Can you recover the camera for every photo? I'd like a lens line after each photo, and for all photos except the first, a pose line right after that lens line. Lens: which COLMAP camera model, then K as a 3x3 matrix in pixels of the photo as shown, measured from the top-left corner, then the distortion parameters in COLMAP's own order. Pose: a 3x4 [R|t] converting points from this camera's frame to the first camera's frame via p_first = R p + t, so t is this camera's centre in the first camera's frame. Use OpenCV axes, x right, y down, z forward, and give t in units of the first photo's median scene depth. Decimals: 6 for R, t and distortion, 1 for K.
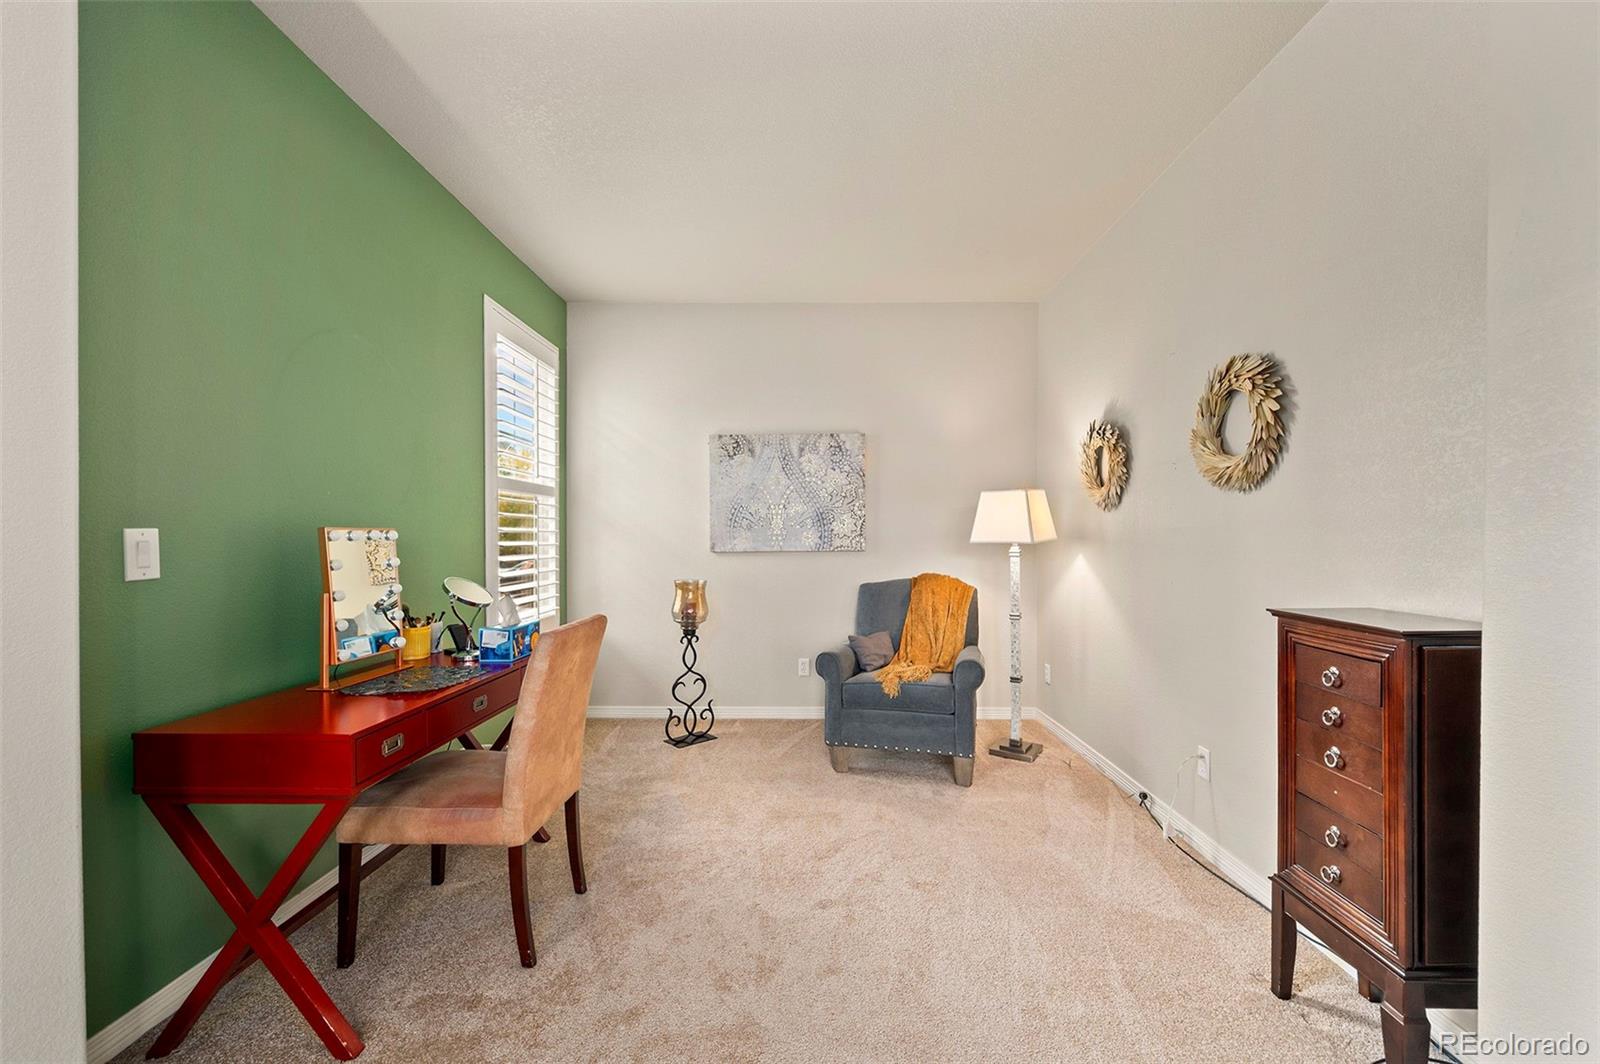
lens RADIAL K [[635.2, 0, 802.5], [0, 635.2, 537.5], [0, 0, 1]] dist [-0.008662, 0.000363]
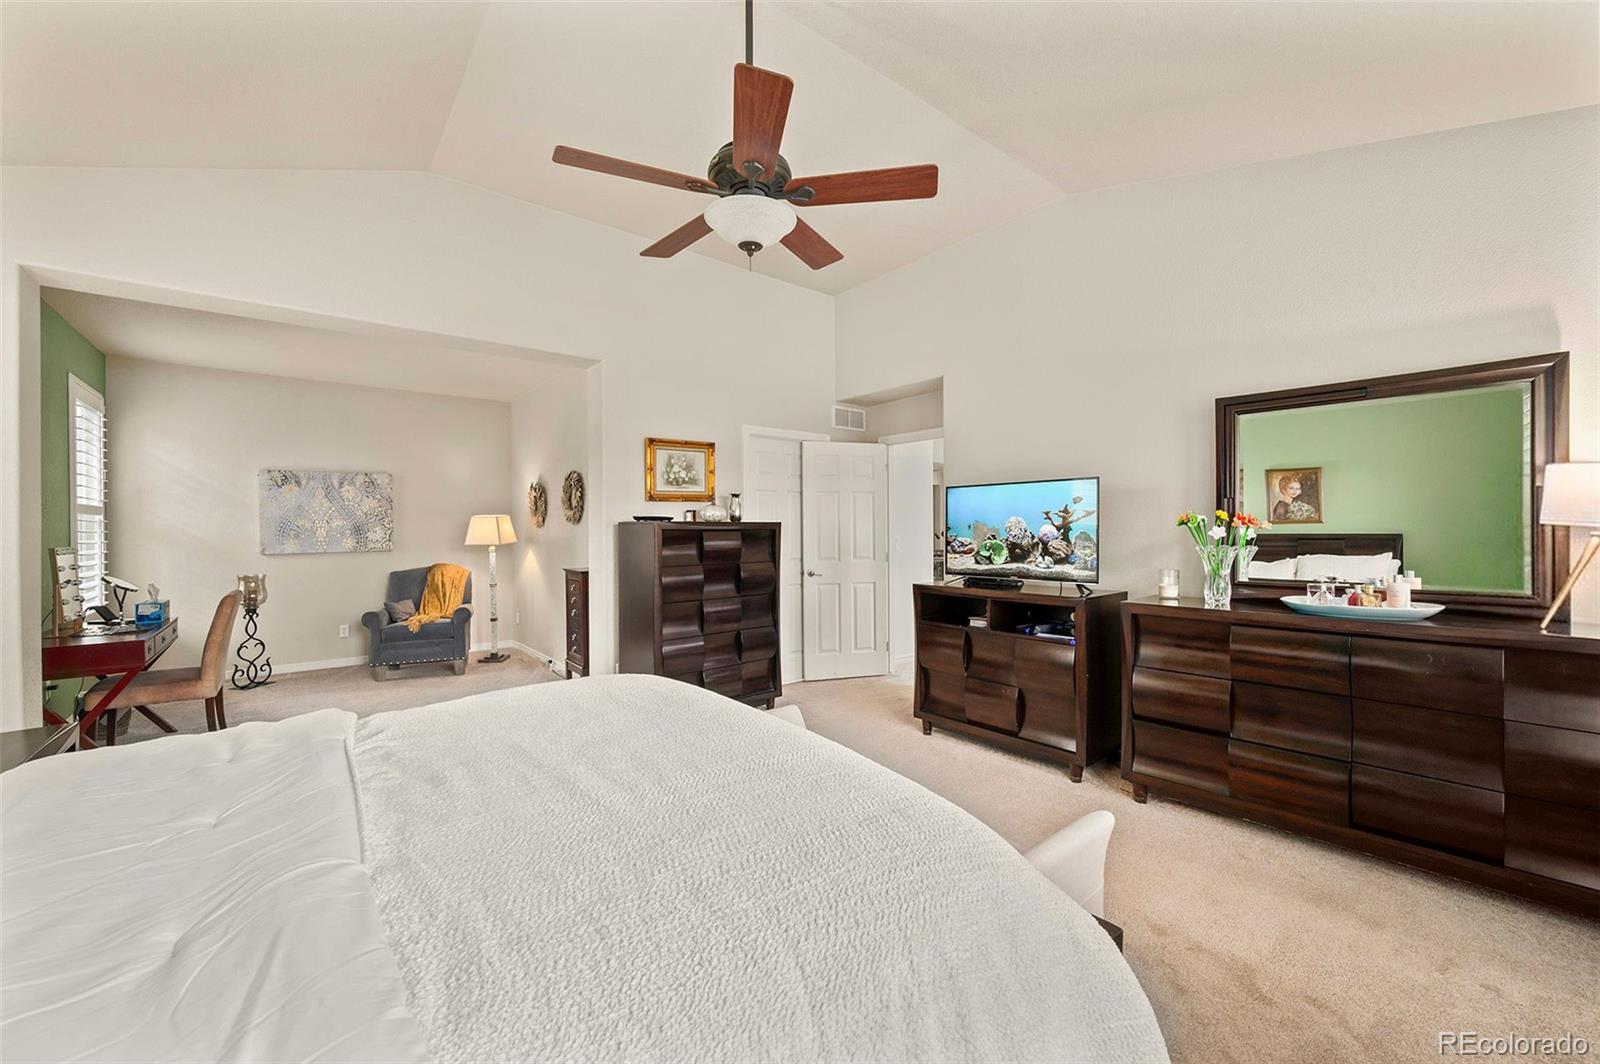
lens RADIAL K [[635.2, 0, 809.3], [0, 635.2, 532.0], [0, 0, 1]] dist [-0.008662, 0.000363]
pose [[0.760831, -0.007947, 0.648902, -0.142317], [0.005293, 0.999968, 0.006040, -0.031442], [-0.648929, -0.001161, 0.760848, -0.909151]]
